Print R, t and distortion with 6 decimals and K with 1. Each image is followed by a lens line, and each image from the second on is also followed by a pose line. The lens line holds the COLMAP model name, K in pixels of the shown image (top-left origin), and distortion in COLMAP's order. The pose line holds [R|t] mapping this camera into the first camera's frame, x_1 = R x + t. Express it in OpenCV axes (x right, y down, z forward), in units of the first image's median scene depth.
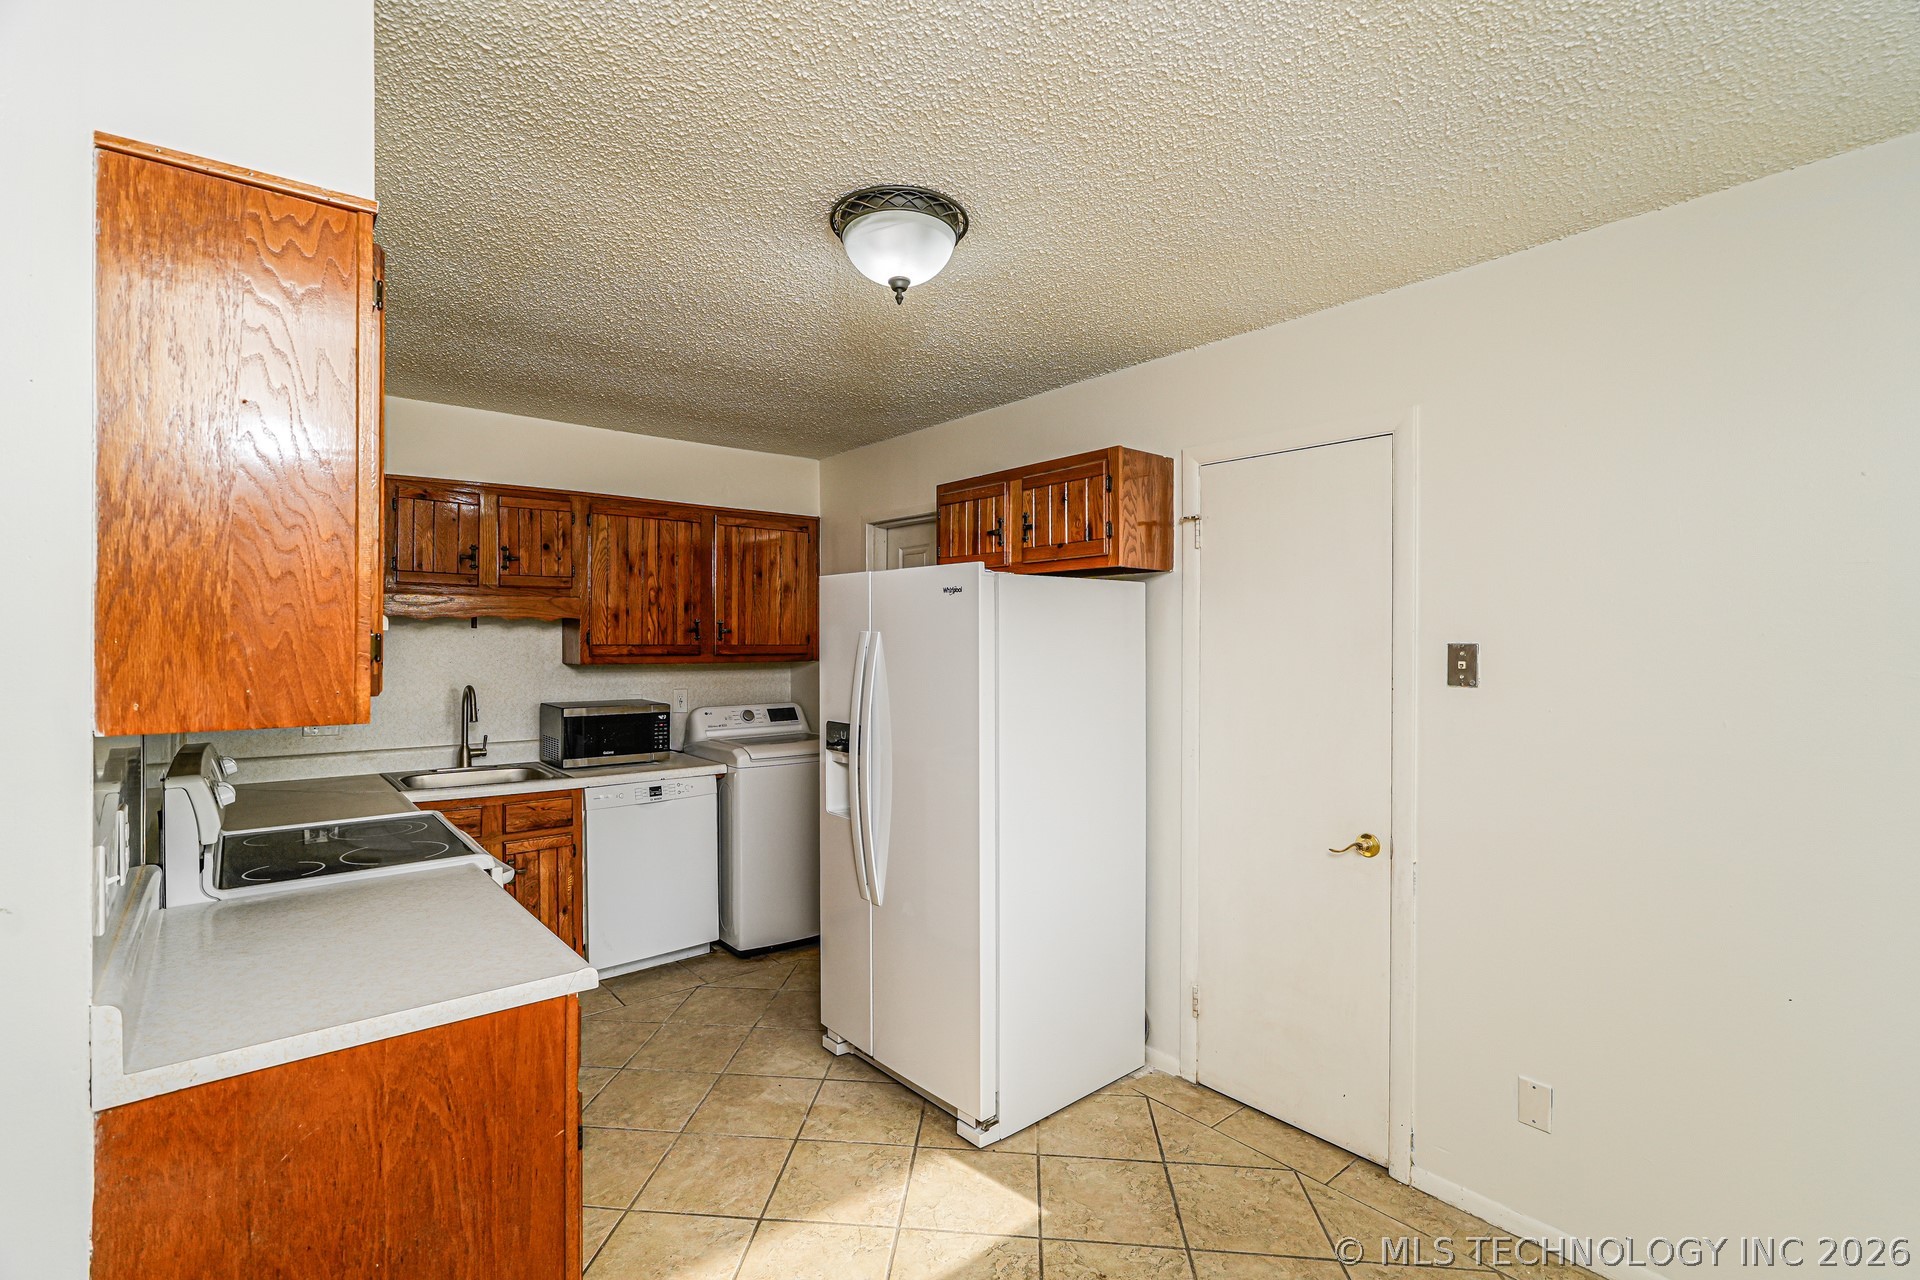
lens RADIAL K [[869.1, 0, 919.3], [0, 869.1, 651.8], [0, 0, 1]] dist [-0.010100, 0.004266]
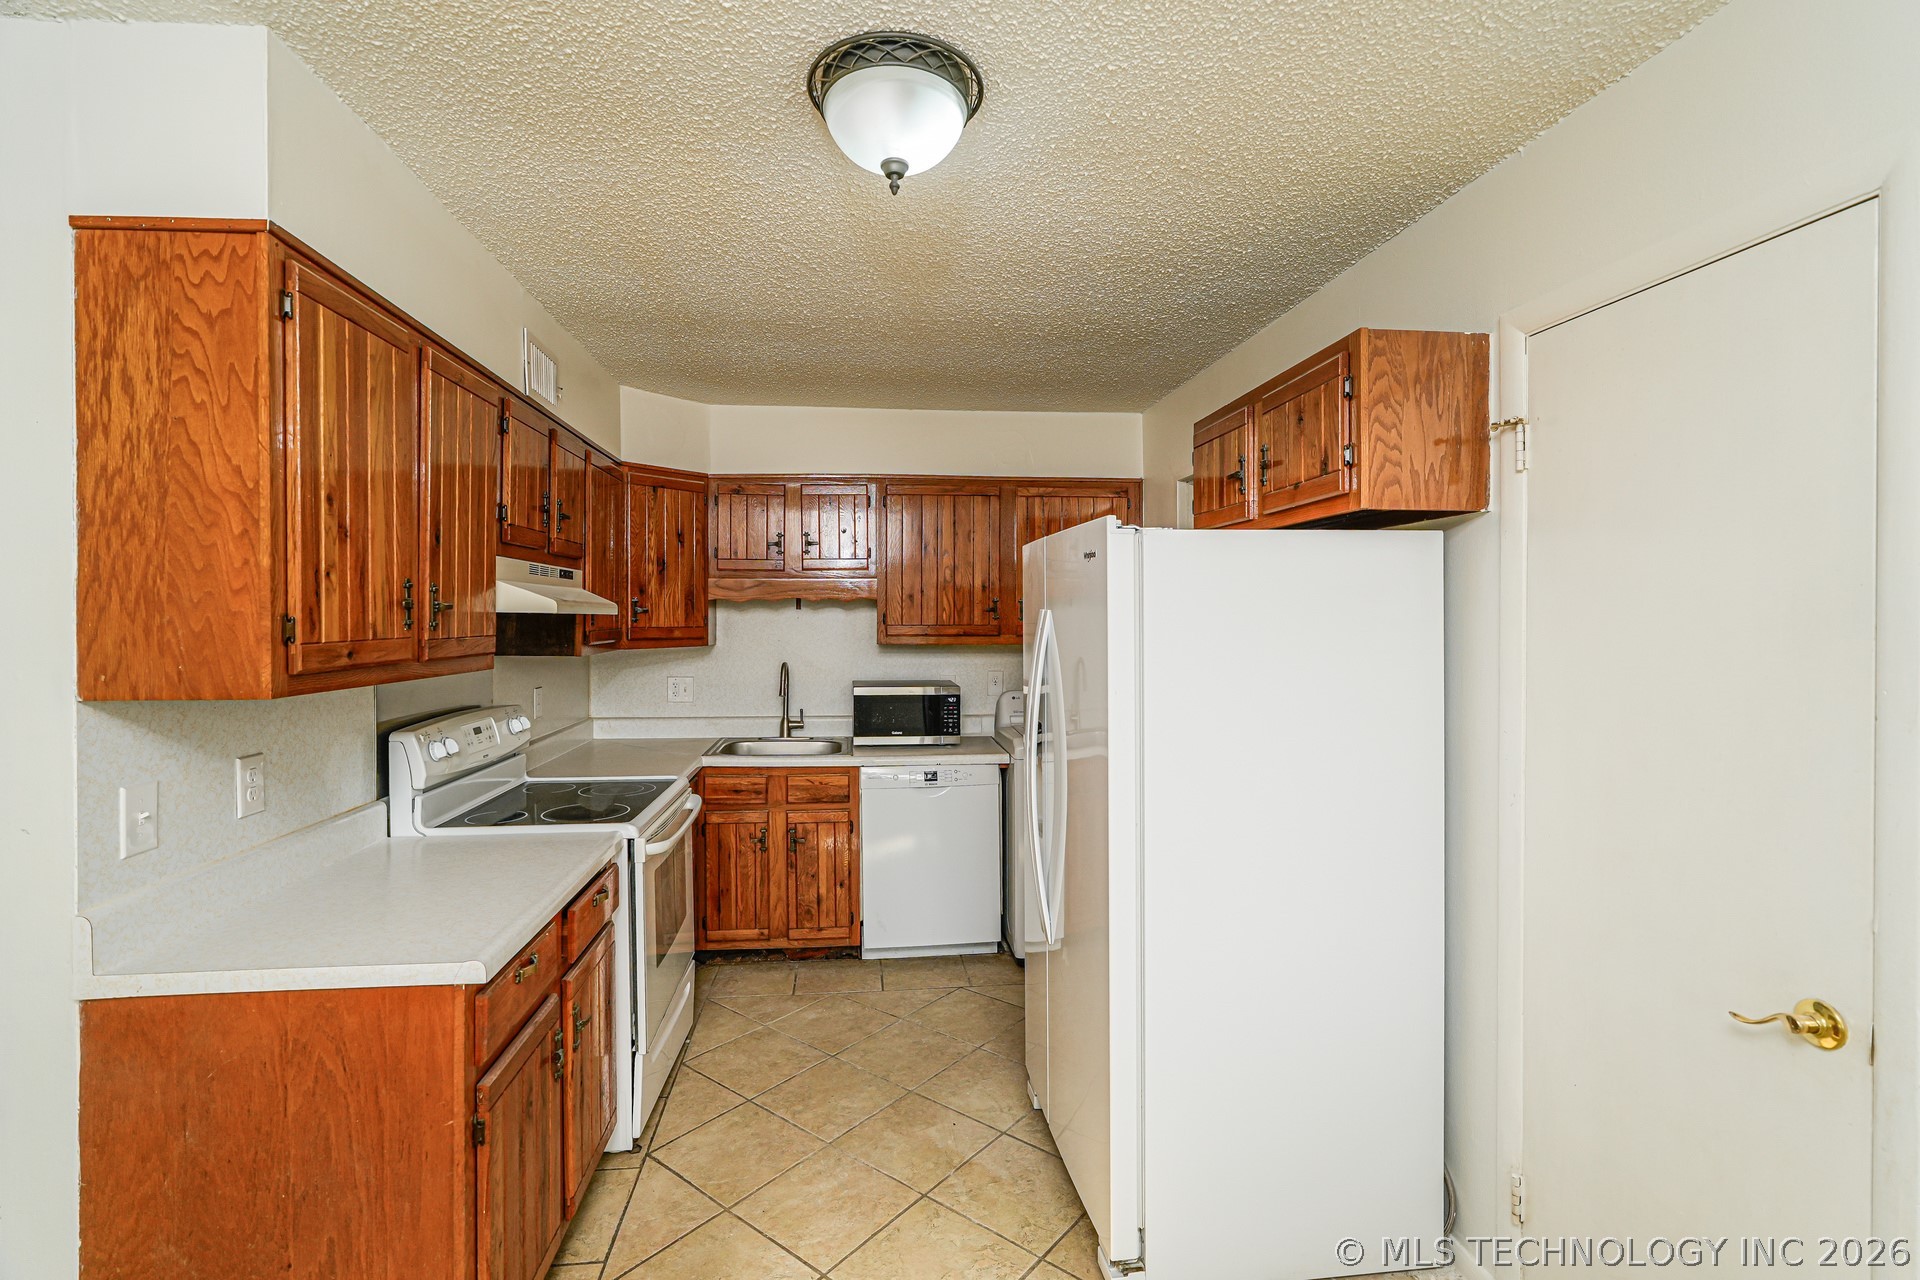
lens RADIAL K [[869.1, 0, 953.3], [0, 869.1, 634.3], [0, 0, 1]] dist [-0.010100, 0.004266]
pose [[0.837244, 0.007213, -0.546782, 0.377322], [-0.004745, 0.999971, 0.005925, -0.005764], [0.546809, -0.002366, 0.837254, 0.308564]]
